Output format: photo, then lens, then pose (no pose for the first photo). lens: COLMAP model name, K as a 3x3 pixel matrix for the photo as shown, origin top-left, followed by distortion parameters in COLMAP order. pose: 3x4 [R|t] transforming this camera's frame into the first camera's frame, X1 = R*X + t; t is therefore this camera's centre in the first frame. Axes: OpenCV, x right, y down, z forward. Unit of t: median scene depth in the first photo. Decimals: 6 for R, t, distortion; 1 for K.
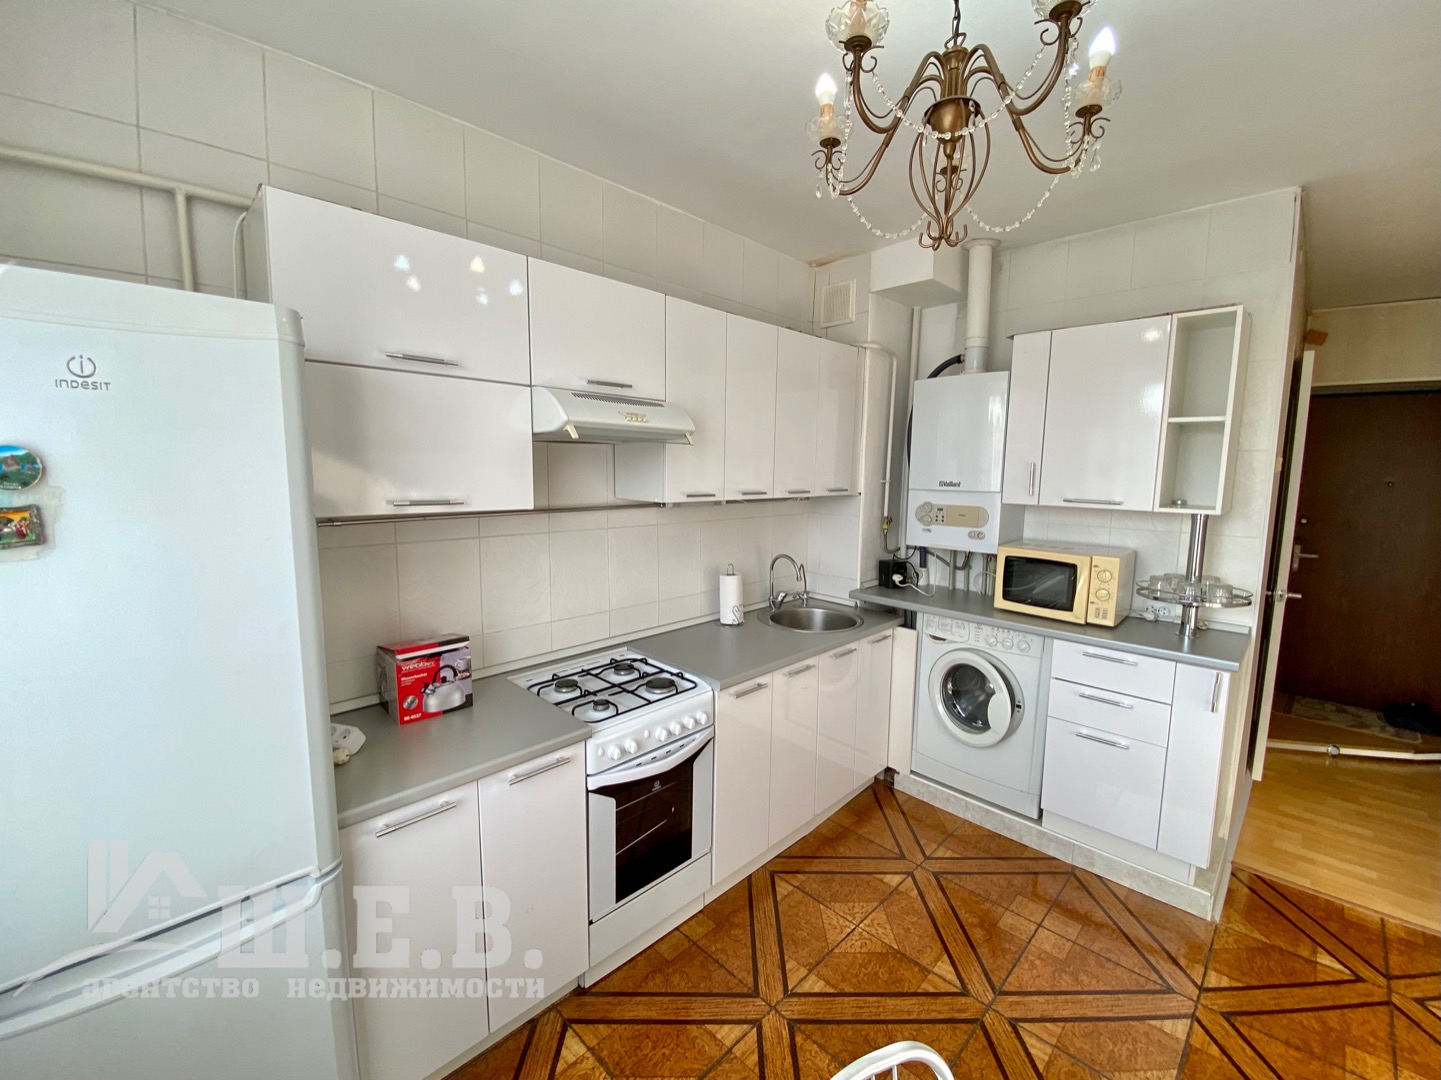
lens RADIAL K [[580.4, 0, 727.8], [0, 580.4, 535.0], [0, 0, 1]] dist [0.020560, -0.020311]
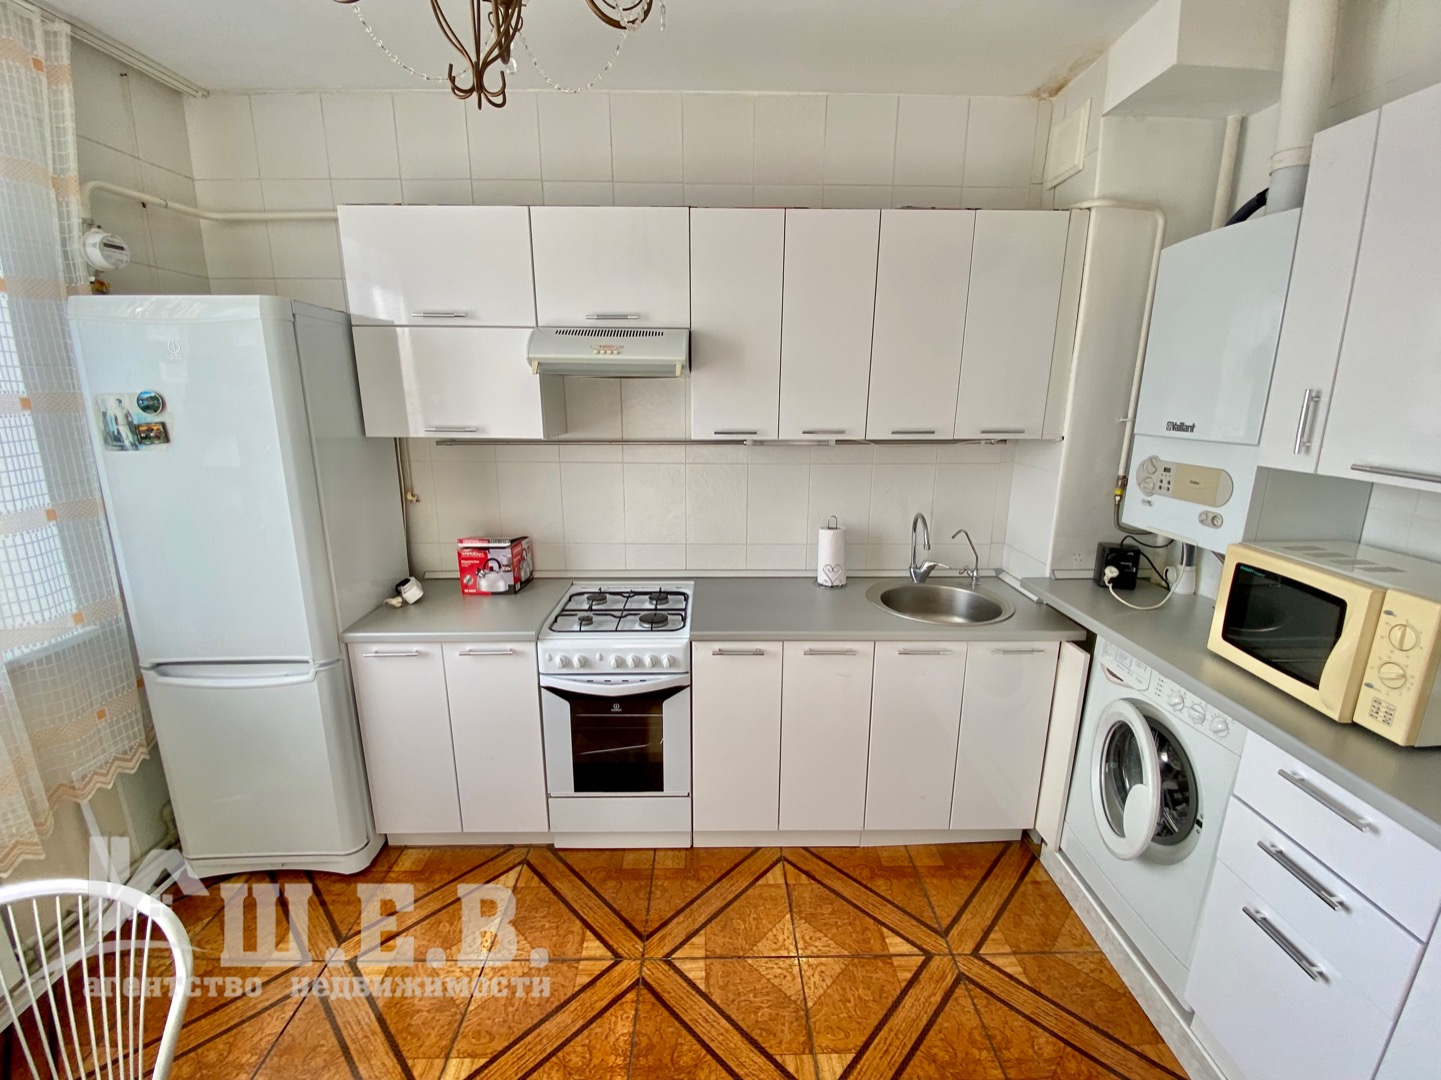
lens RADIAL K [[589.9, 0, 722.4], [0, 589.9, 534.2], [0, 0, 1]] dist [0.027586, -0.024855]
pose [[0.725002, 0.147192, -0.672835, 0.642151], [-0.076367, 0.988053, 0.133862, -0.036110], [0.684500, -0.045668, 0.727581, 0.339902]]
